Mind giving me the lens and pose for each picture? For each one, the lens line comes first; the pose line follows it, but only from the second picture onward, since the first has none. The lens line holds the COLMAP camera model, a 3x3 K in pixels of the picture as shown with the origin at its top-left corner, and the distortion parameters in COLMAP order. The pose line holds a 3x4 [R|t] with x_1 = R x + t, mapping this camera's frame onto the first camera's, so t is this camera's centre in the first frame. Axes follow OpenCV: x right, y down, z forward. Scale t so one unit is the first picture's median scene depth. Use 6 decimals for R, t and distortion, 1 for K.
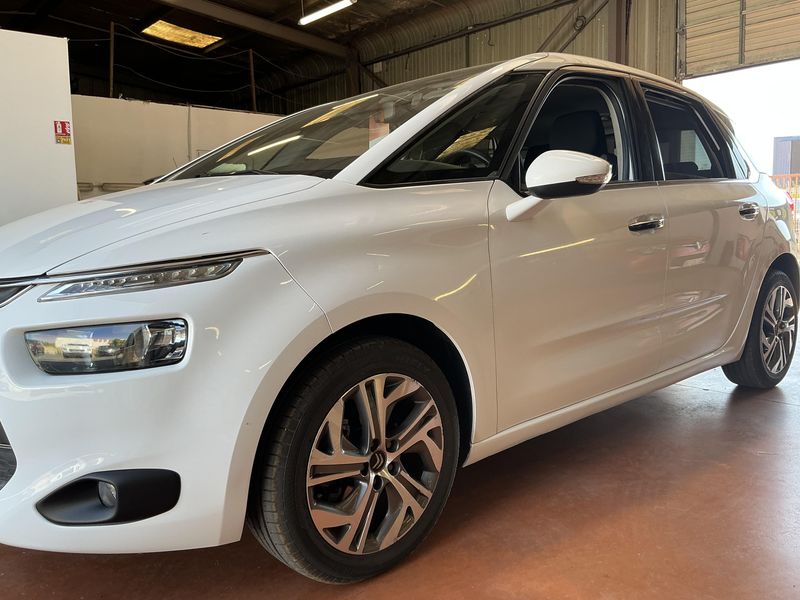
lens RADIAL K [[693.8, 0, 395.4], [0, 693.8, 277.8], [0, 0, 1]] dist [0.050392, -0.076533]
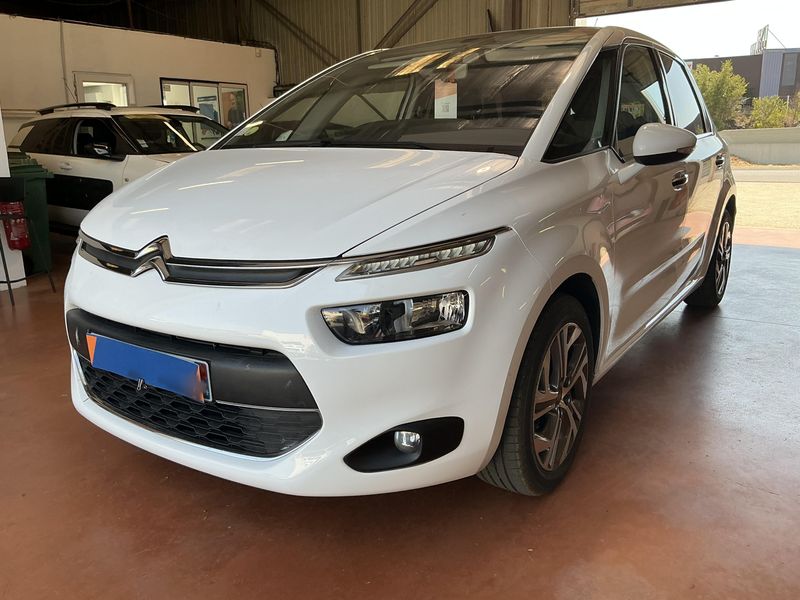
lens RADIAL K [[693.8, 0, 398.0], [0, 693.8, 299.4], [0, 0, 1]] dist [0.050392, -0.076533]
pose [[0.970435, -0.051084, 0.235895, -0.549357], [0.017201, 0.989498, 0.143519, -0.076613], [-0.240750, -0.135218, 0.961122, -0.069969]]
